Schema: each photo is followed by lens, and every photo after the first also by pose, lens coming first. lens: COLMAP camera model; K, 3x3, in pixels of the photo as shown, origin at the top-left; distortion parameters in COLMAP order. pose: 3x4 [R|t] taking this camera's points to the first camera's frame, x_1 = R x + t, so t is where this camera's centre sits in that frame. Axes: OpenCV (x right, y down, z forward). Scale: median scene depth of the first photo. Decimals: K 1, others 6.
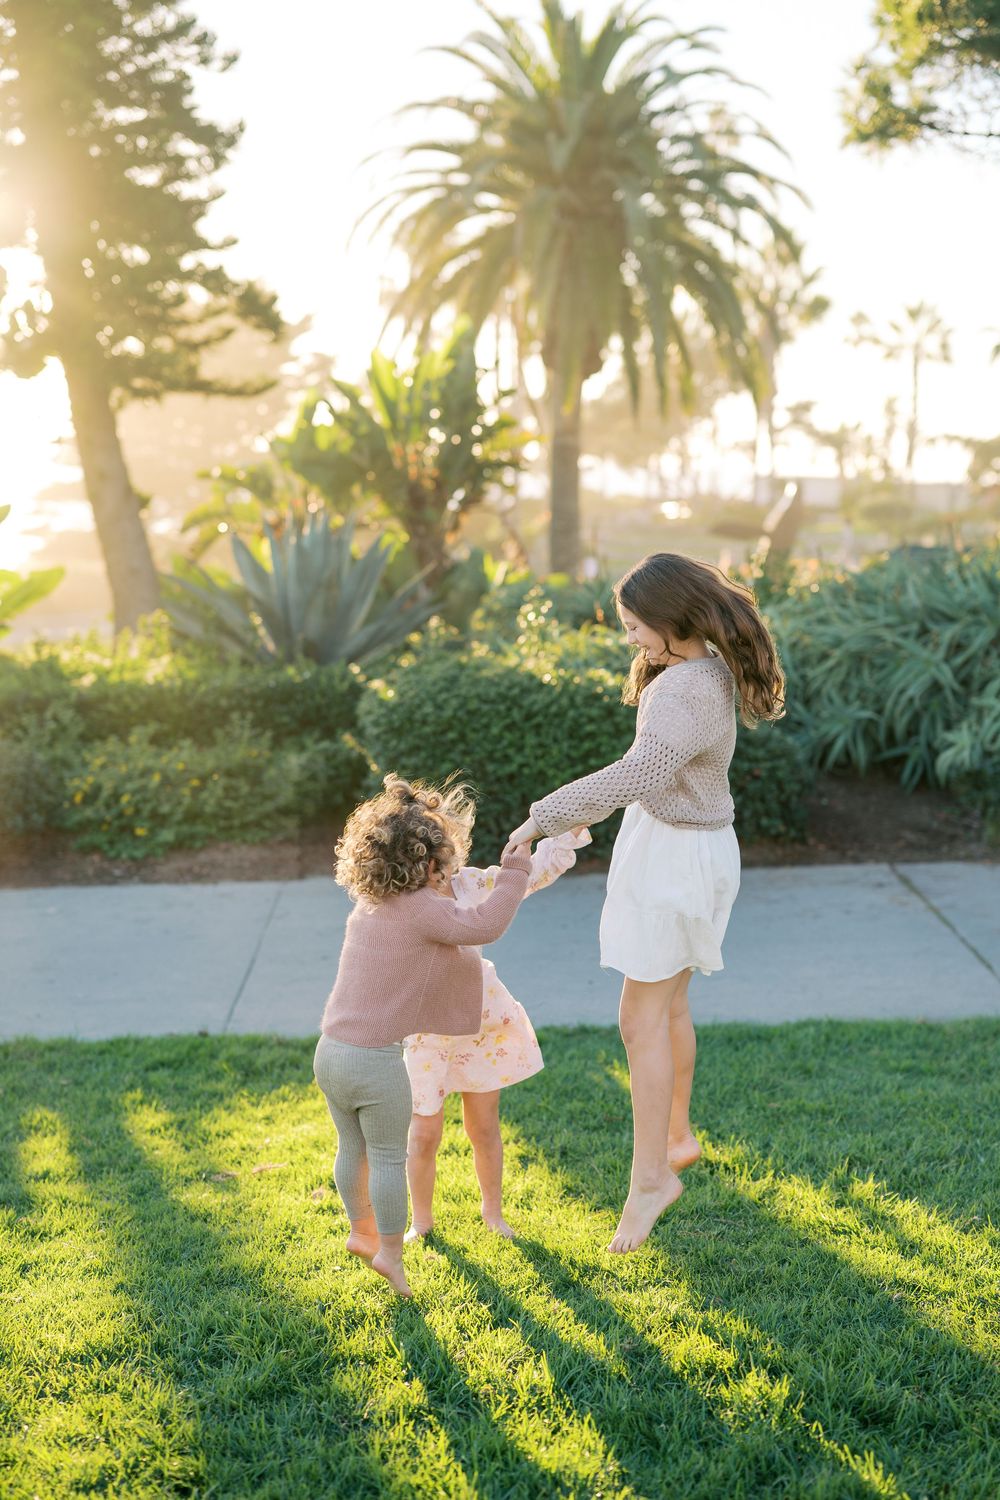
lens RADIAL K [[2091.3, 0, 513.1], [0, 2091.3, 743.3], [0, 0, 1]] dist [-0.021541, 0.061074]
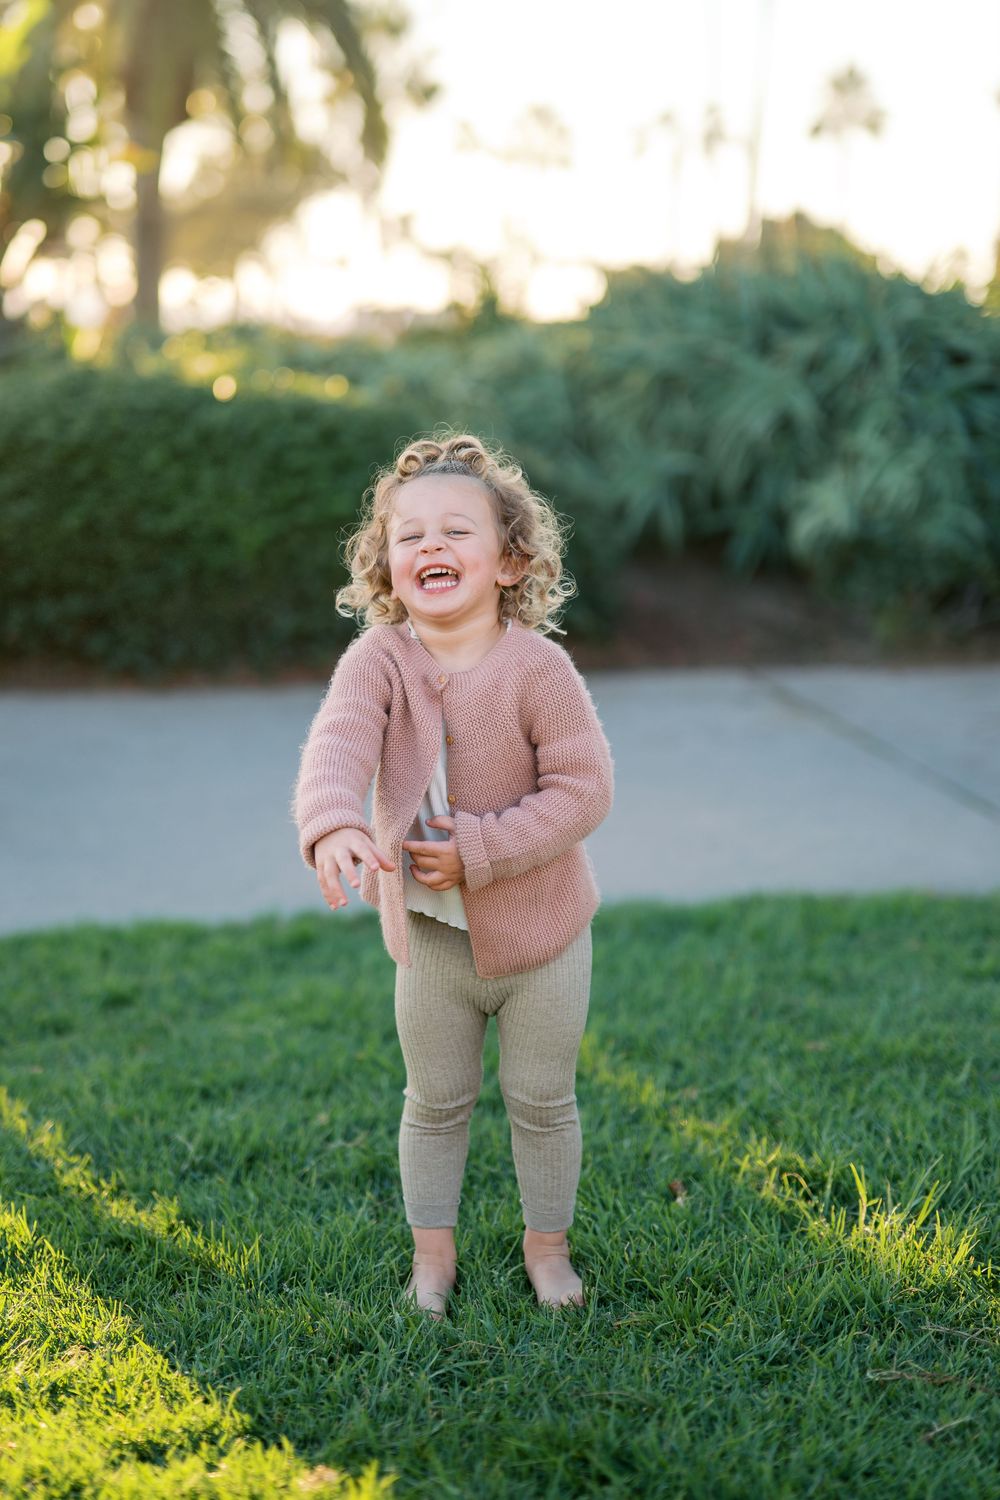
lens RADIAL K [[2370.1, 0, 449.3], [0, 2370.1, 749.4], [0, 0, 1]] dist [0.000108, 0.021489]
pose [[0.987044, -0.007043, 0.160297, -0.031385], [-0.001773, 0.998496, 0.054792, 0.036719], [-0.160442, -0.054366, 0.985547, 0.237448]]
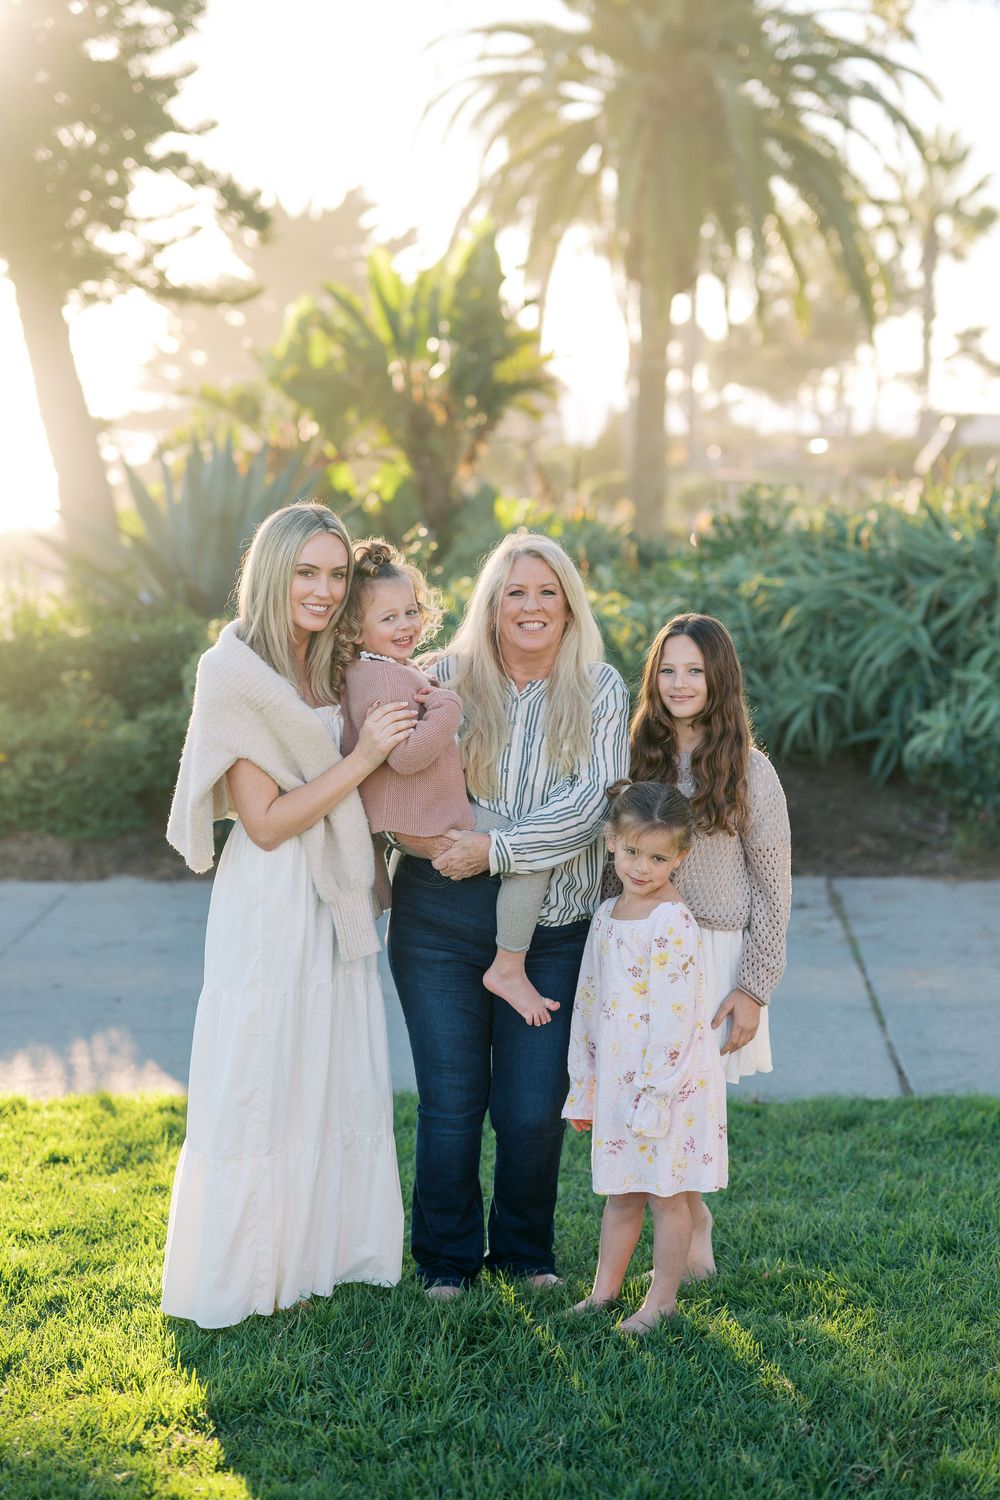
lens RADIAL K [[2302.3, 0, 500.9], [0, 2302.3, 722.8], [0, 0, 1]] dist [-0.024368, -0.070441]
pose [[0.997298, 0.017980, -0.071232, 0.105403], [-0.017400, 0.999810, 0.008746, -0.006086], [0.071376, -0.007483, 0.997421, 0.105751]]
